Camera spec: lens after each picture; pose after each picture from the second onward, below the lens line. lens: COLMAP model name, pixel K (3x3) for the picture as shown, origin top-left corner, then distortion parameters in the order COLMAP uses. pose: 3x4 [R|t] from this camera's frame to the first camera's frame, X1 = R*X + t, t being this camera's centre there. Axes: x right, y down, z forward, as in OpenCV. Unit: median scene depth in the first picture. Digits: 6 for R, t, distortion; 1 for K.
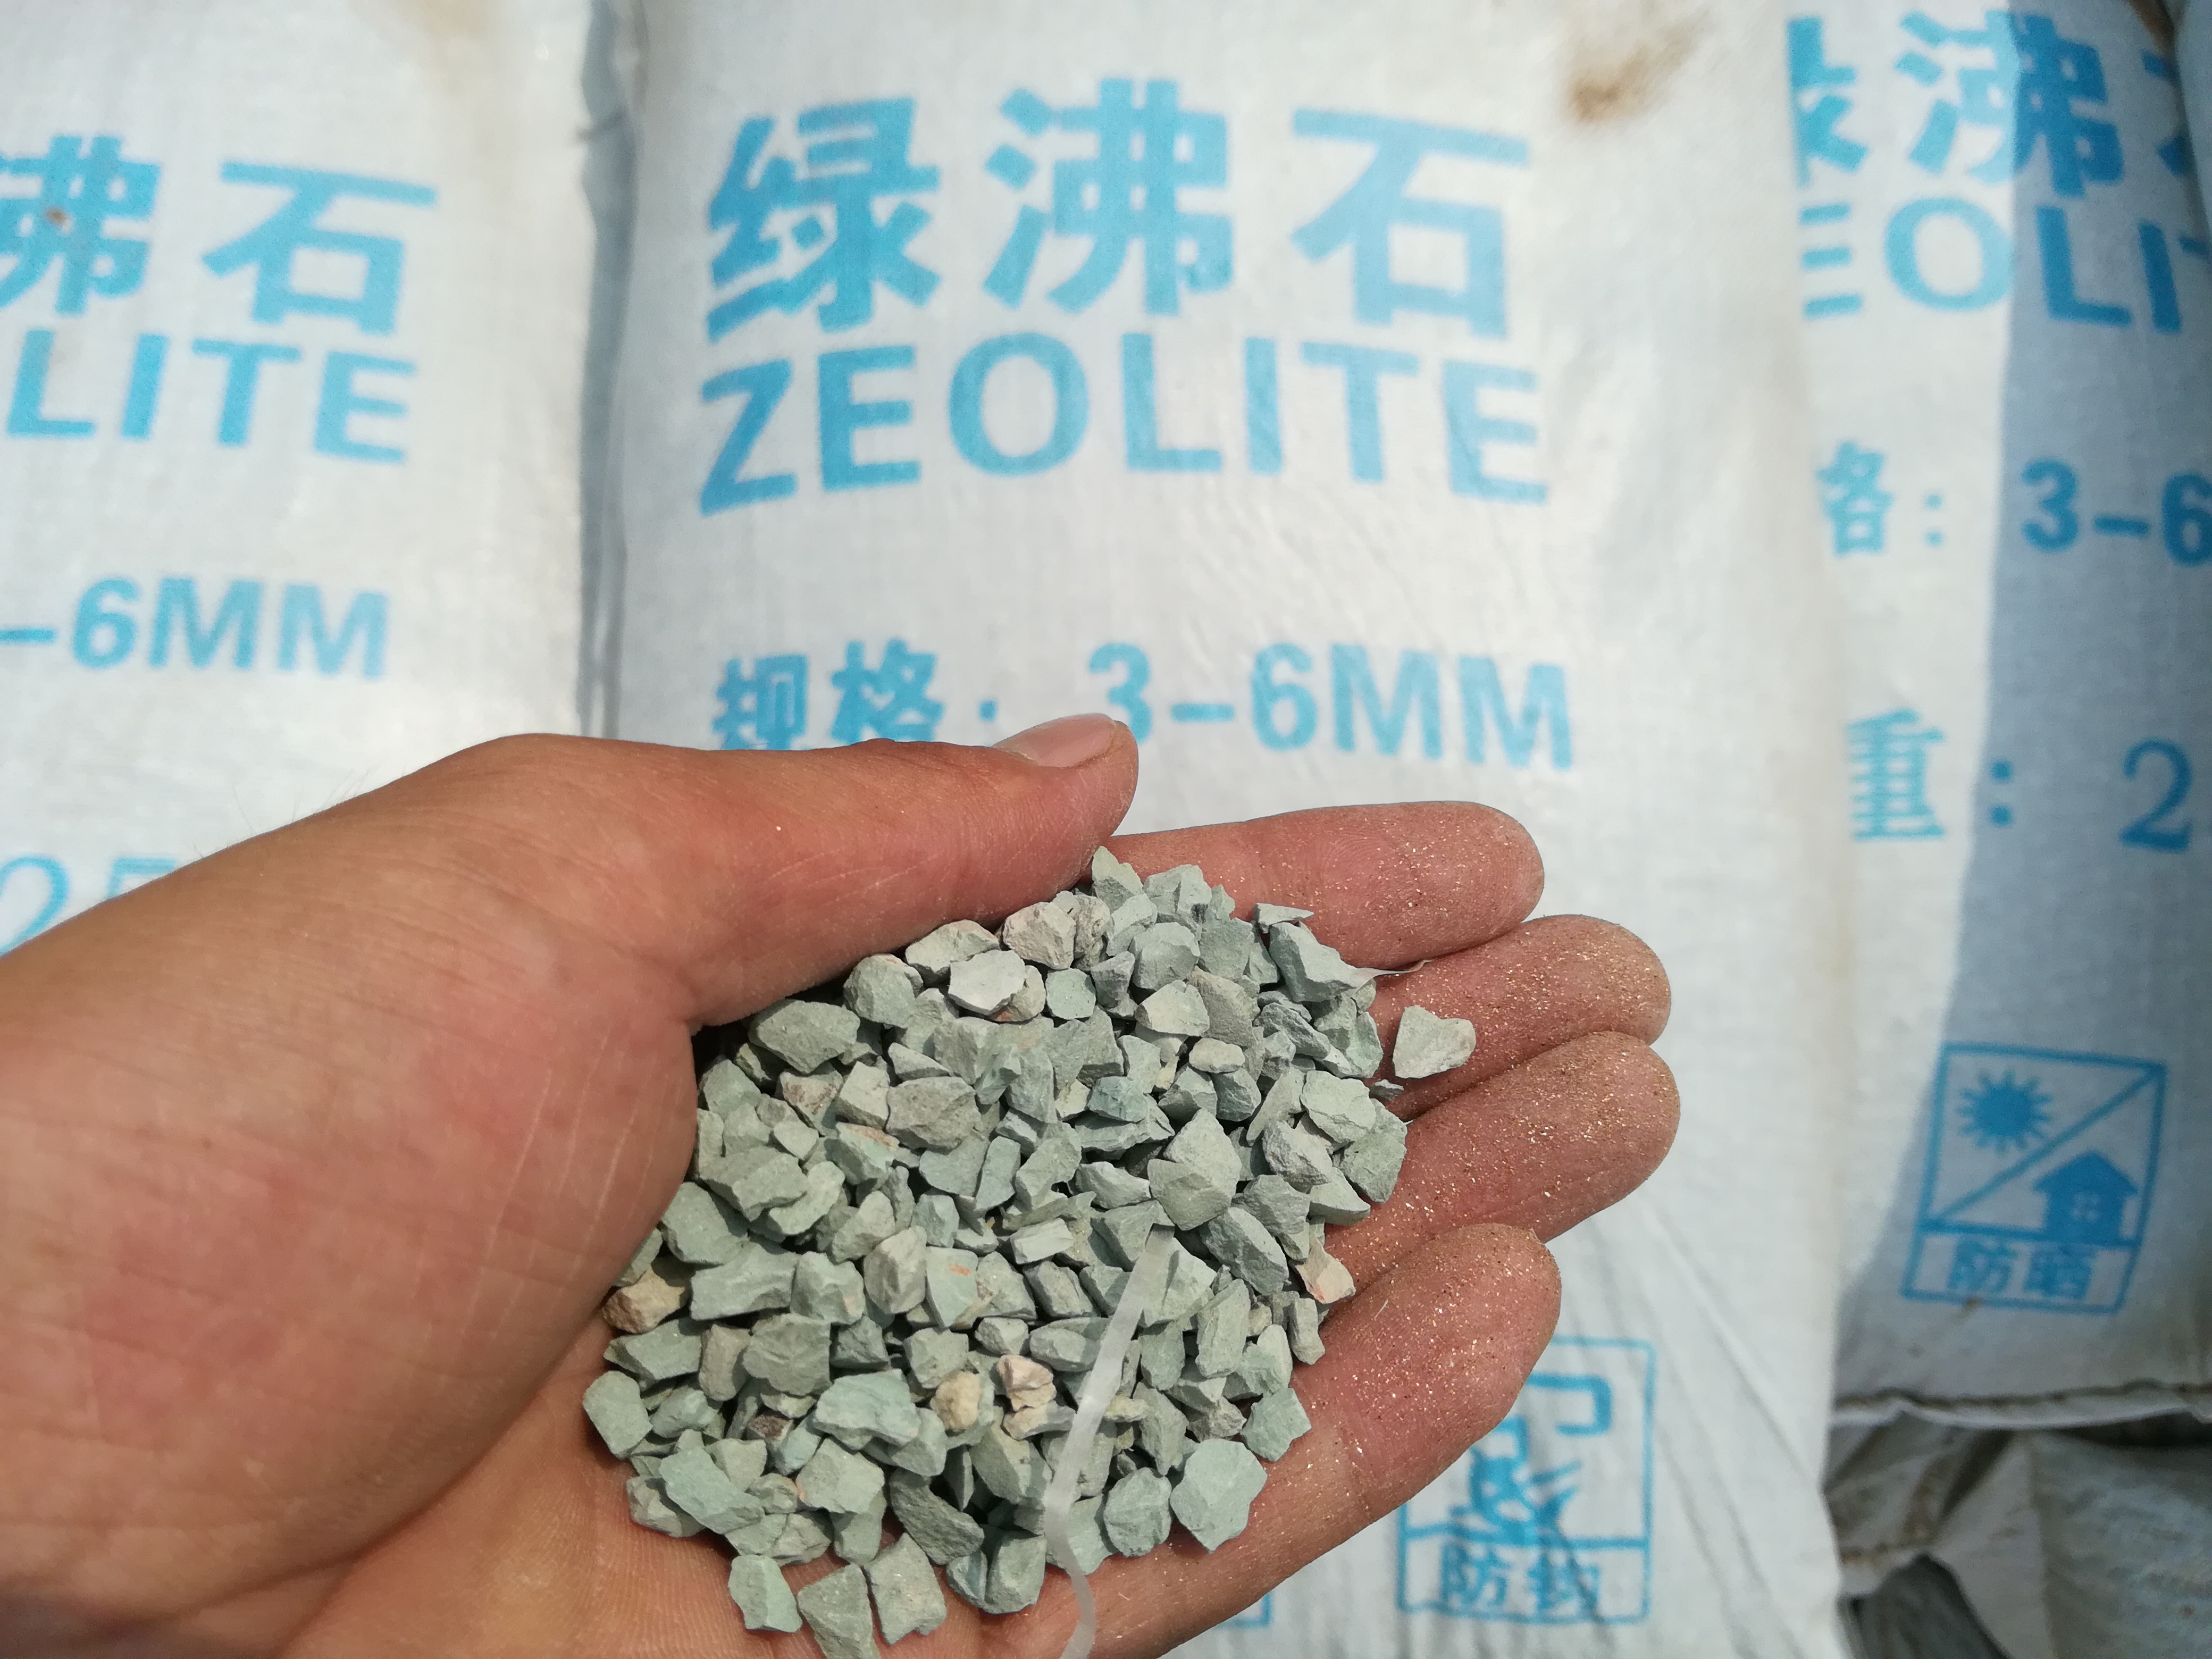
lens RADIAL K [[1710.5, 0, 1106.0], [0, 1710.5, 829.5], [0, 0, 1]] dist [-0.012795, -0.007299]
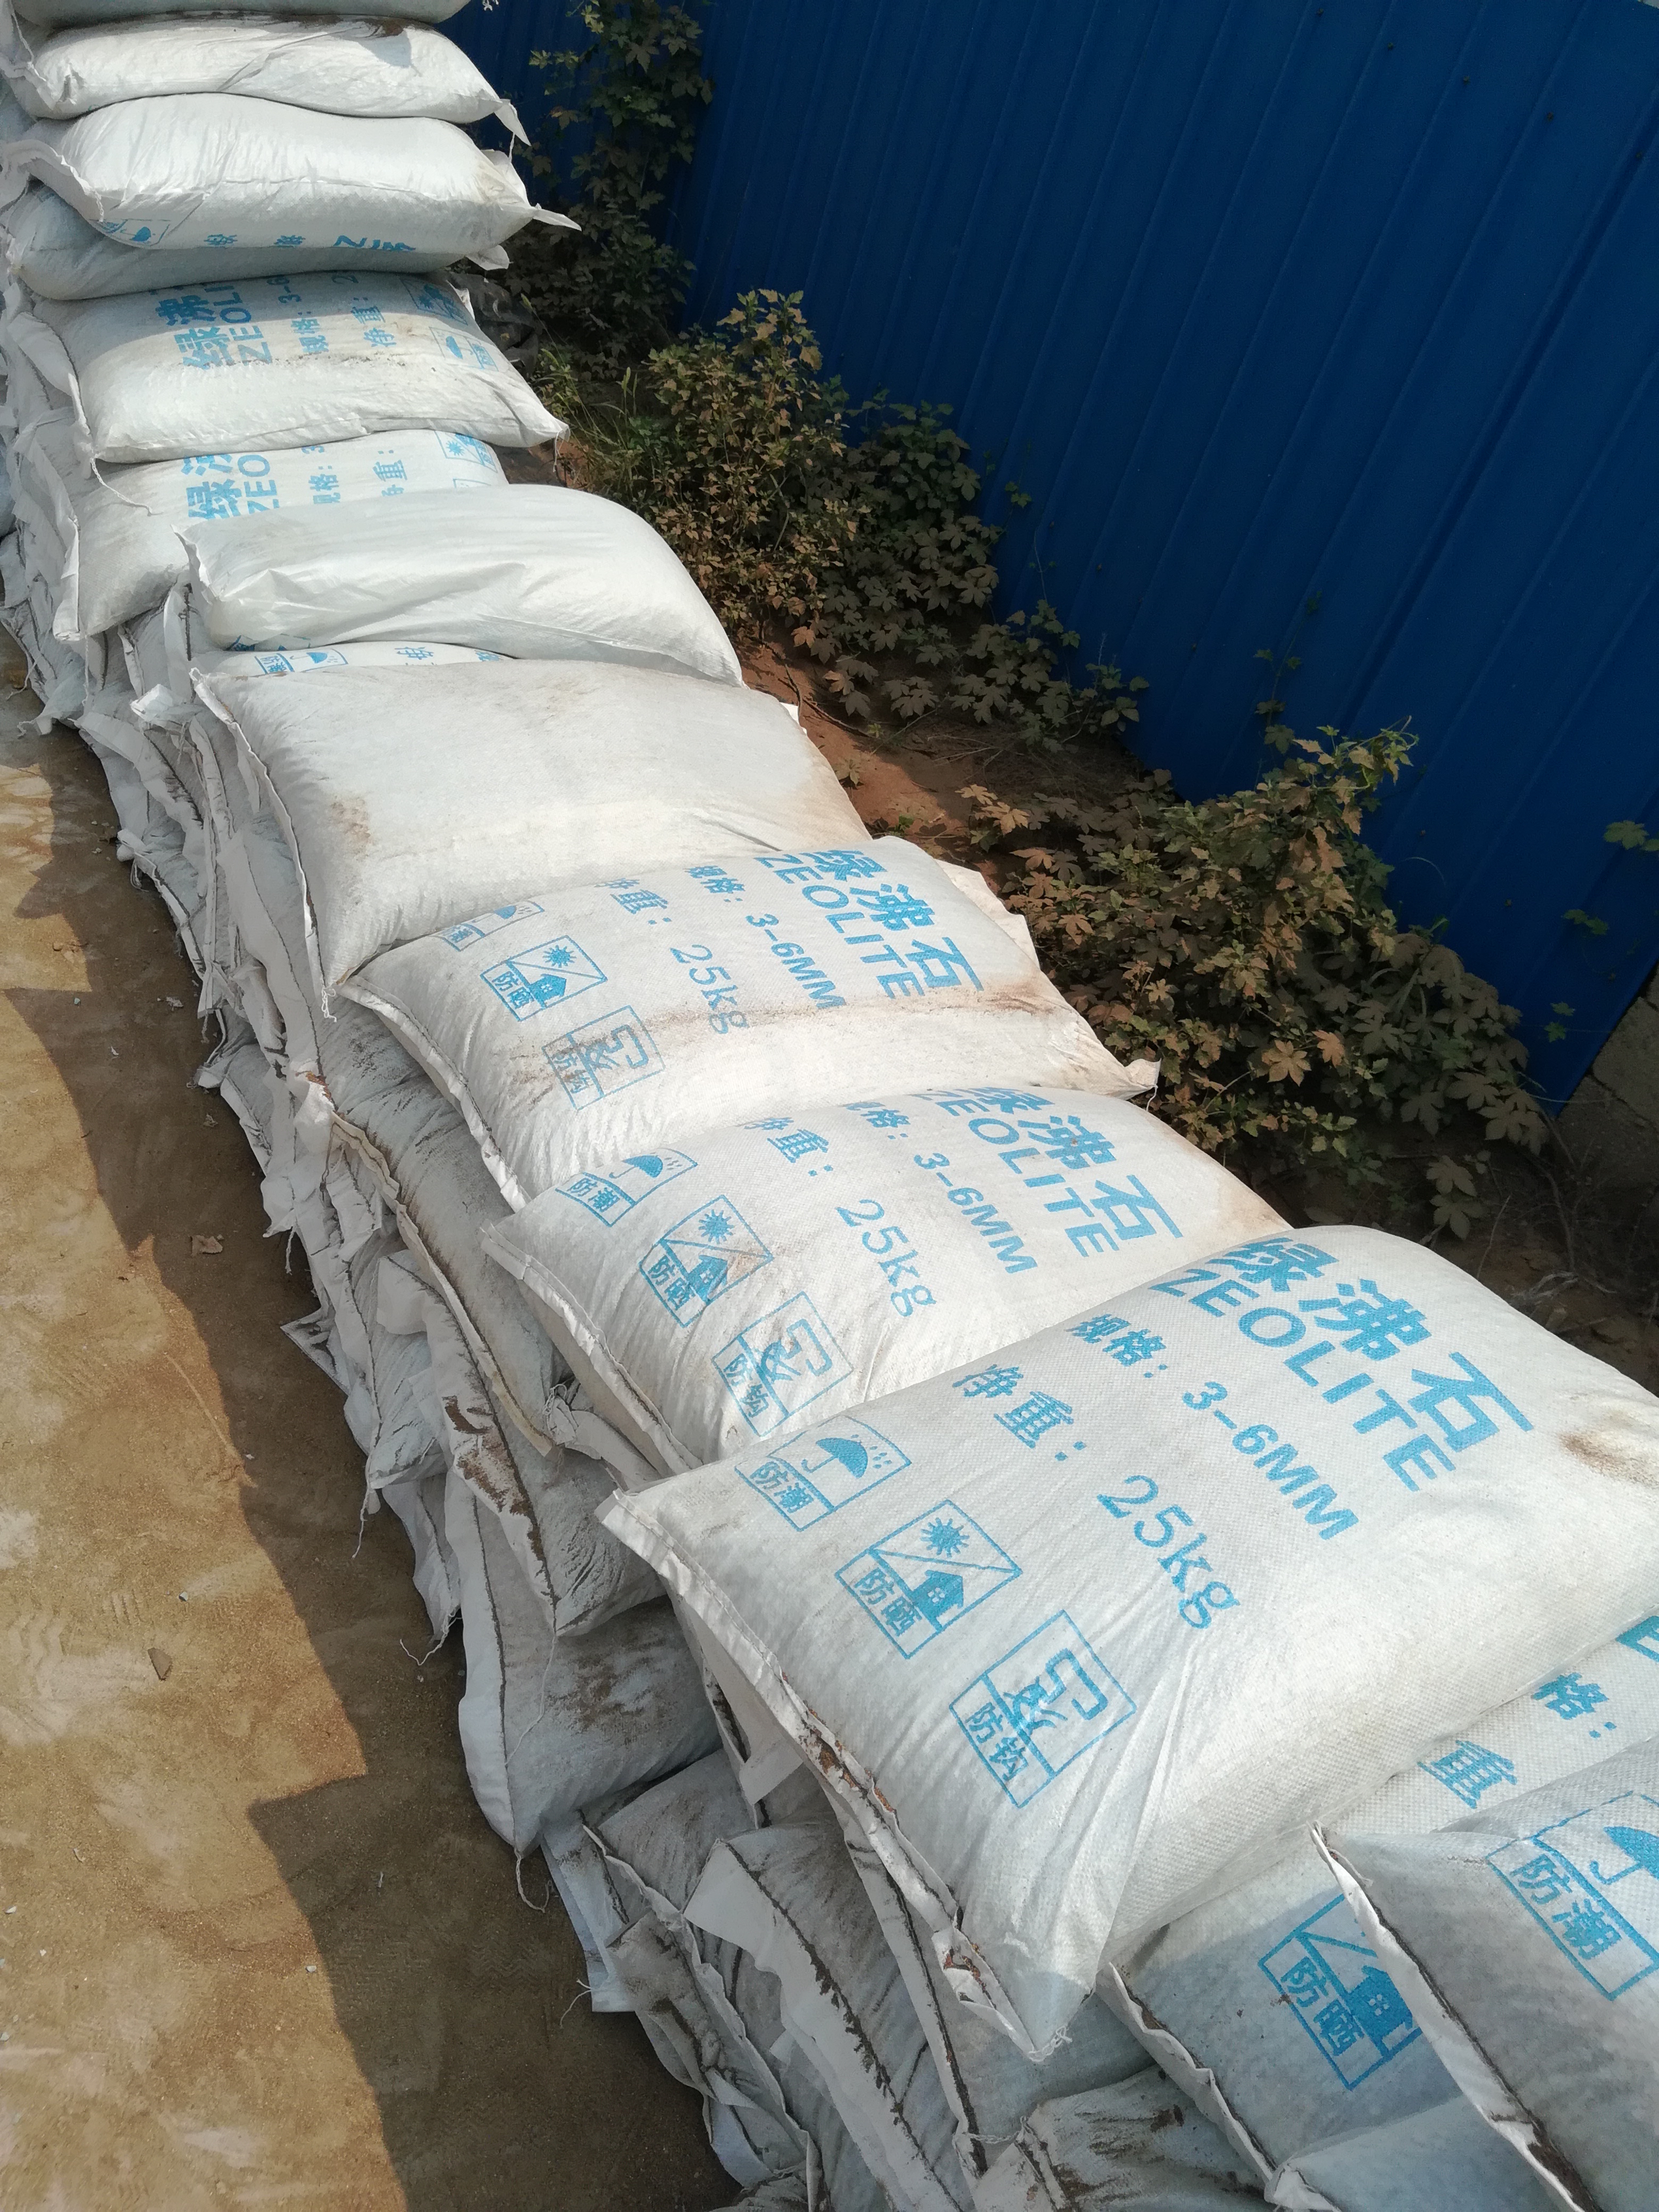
lens RADIAL K [[1710.5, 0, 829.5], [0, 1710.5, 1106.0], [0, 0, 1]] dist [-0.012795, -0.007299]
pose [[0.521597, 0.463357, -0.716406, 1.172047], [-0.844806, 0.397925, -0.357712, 0.986612], [0.119327, 0.791806, 0.599003, -0.736832]]
